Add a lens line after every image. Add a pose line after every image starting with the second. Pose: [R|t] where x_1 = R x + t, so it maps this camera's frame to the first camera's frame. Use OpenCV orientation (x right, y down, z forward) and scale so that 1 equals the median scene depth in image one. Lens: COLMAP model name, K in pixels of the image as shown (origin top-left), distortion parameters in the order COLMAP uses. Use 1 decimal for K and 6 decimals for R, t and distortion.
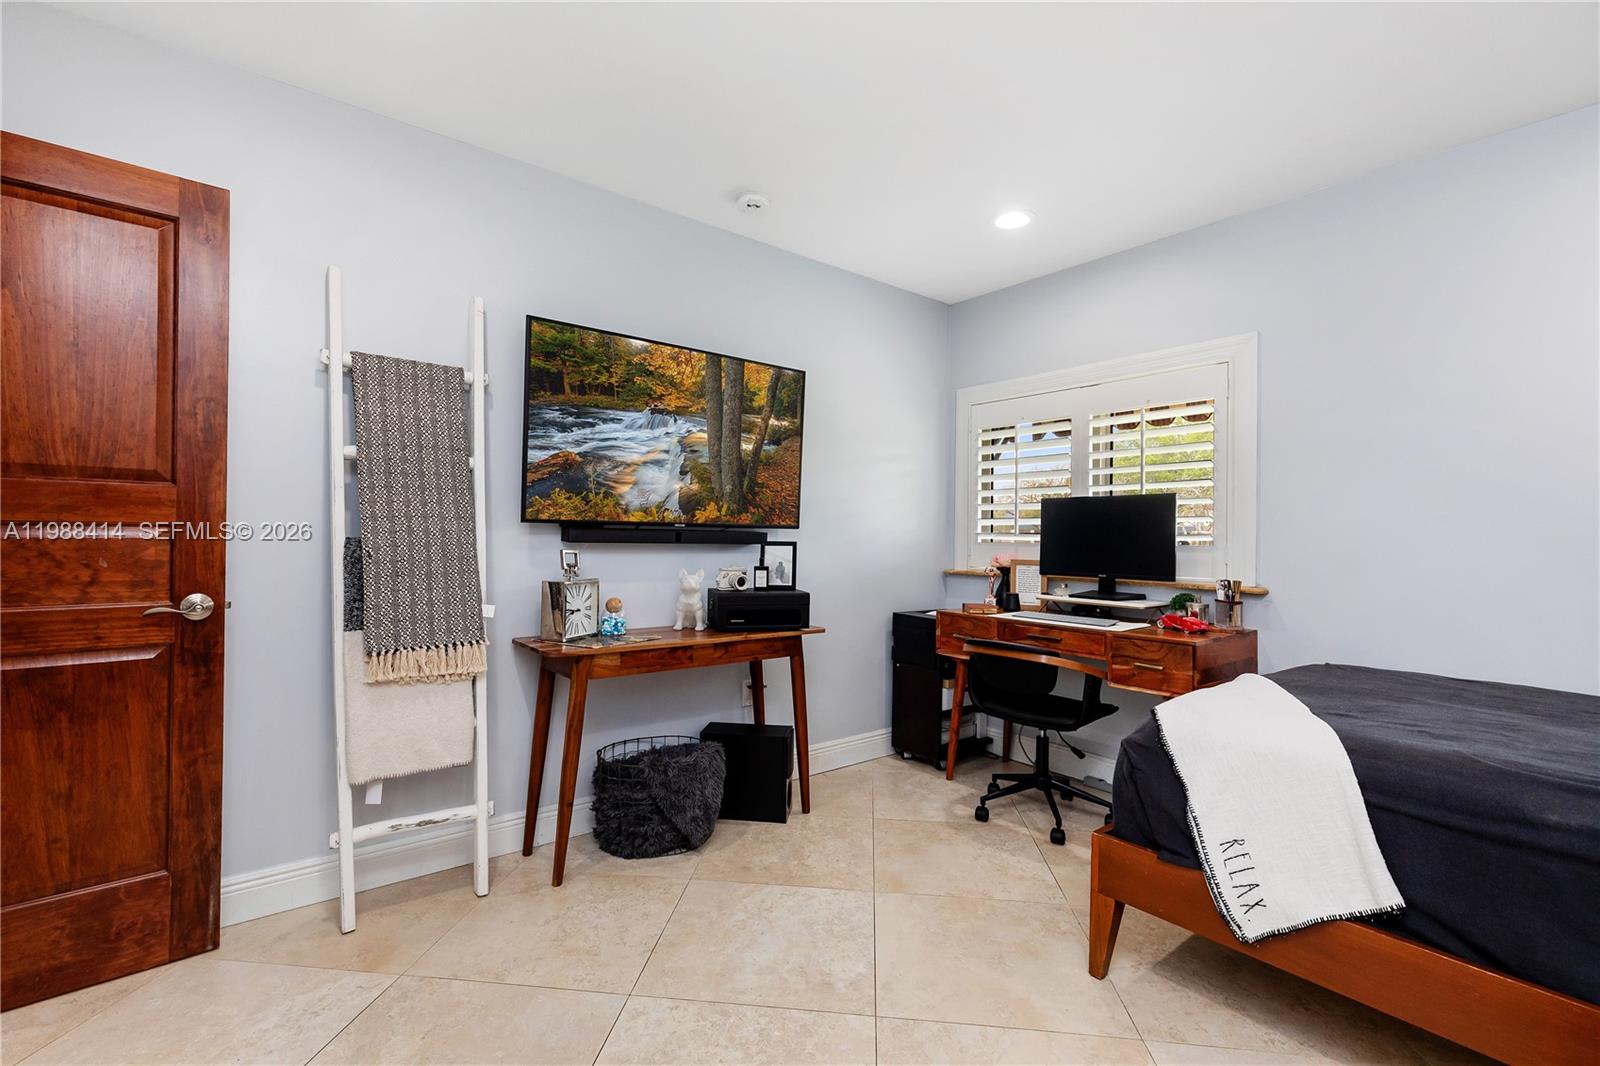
lens RADIAL K [[725.5, 0, 794.6], [0, 725.5, 530.3], [0, 0, 1]] dist [0.006604, -0.000994]
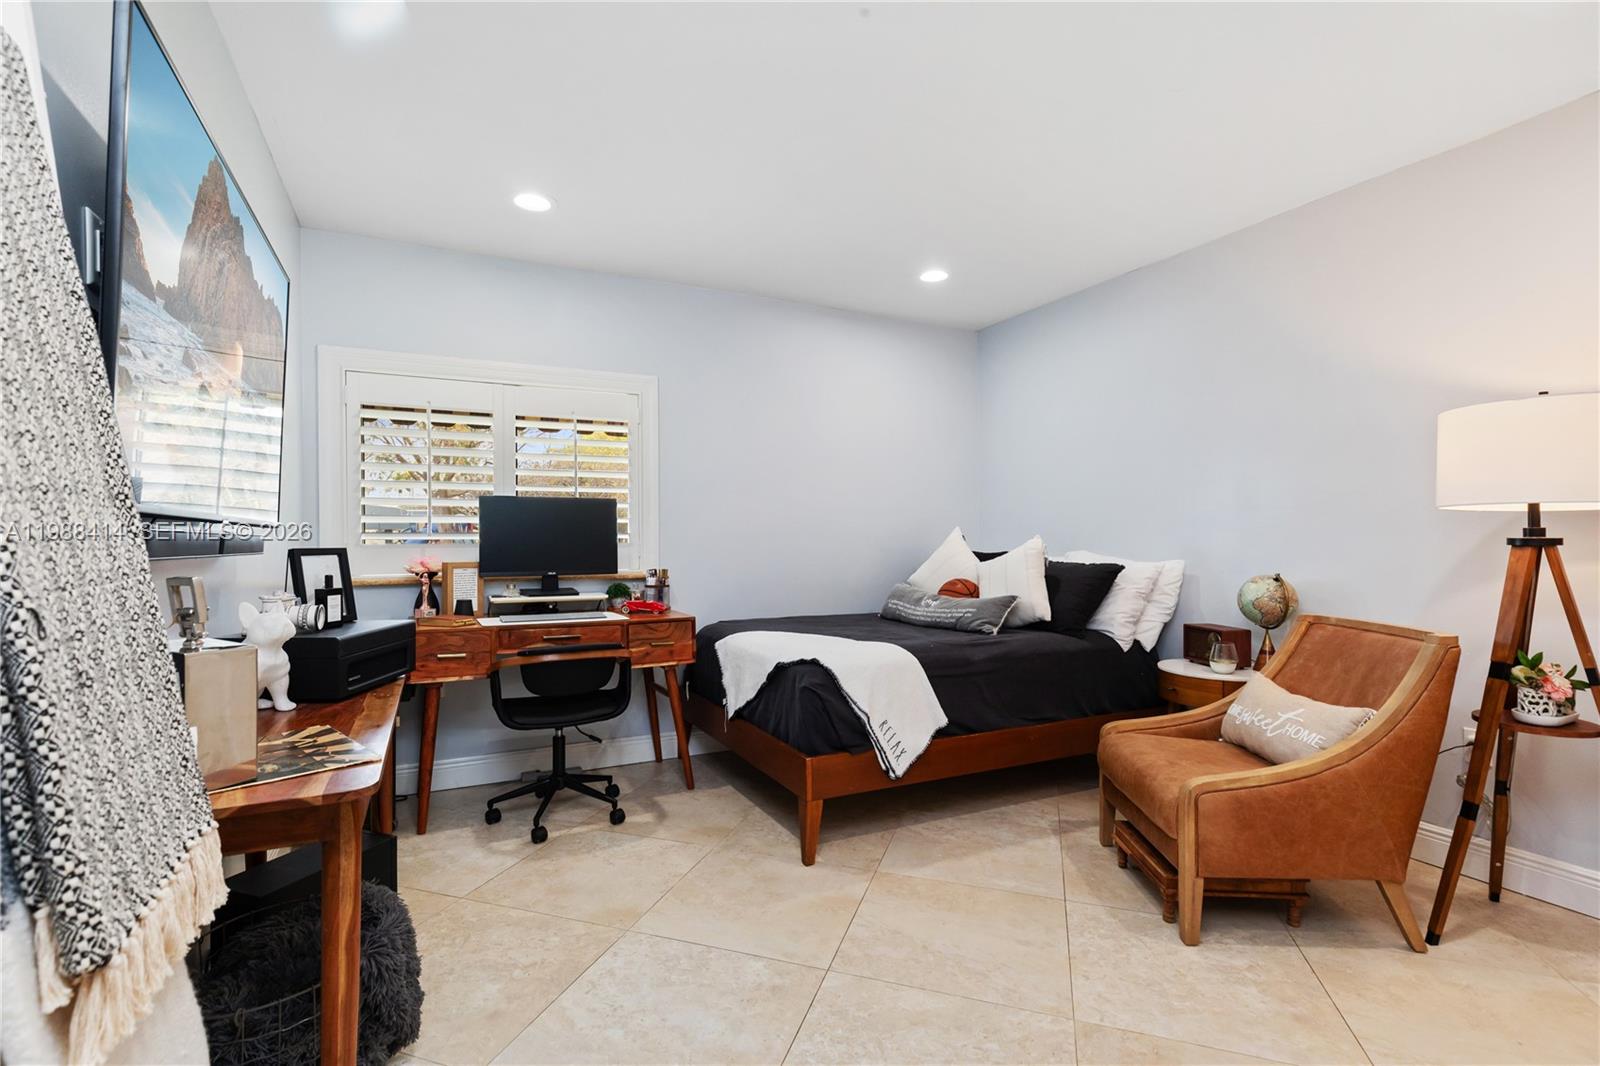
lens RADIAL K [[725.5, 0, 798.2], [0, 725.5, 534.5], [0, 0, 1]] dist [0.006604, -0.000994]
pose [[0.211652, -0.008645, 0.977307, -0.562786], [-0.004893, 0.999939, 0.009905, -0.005646], [-0.977333, -0.006879, 0.211596, 0.466496]]
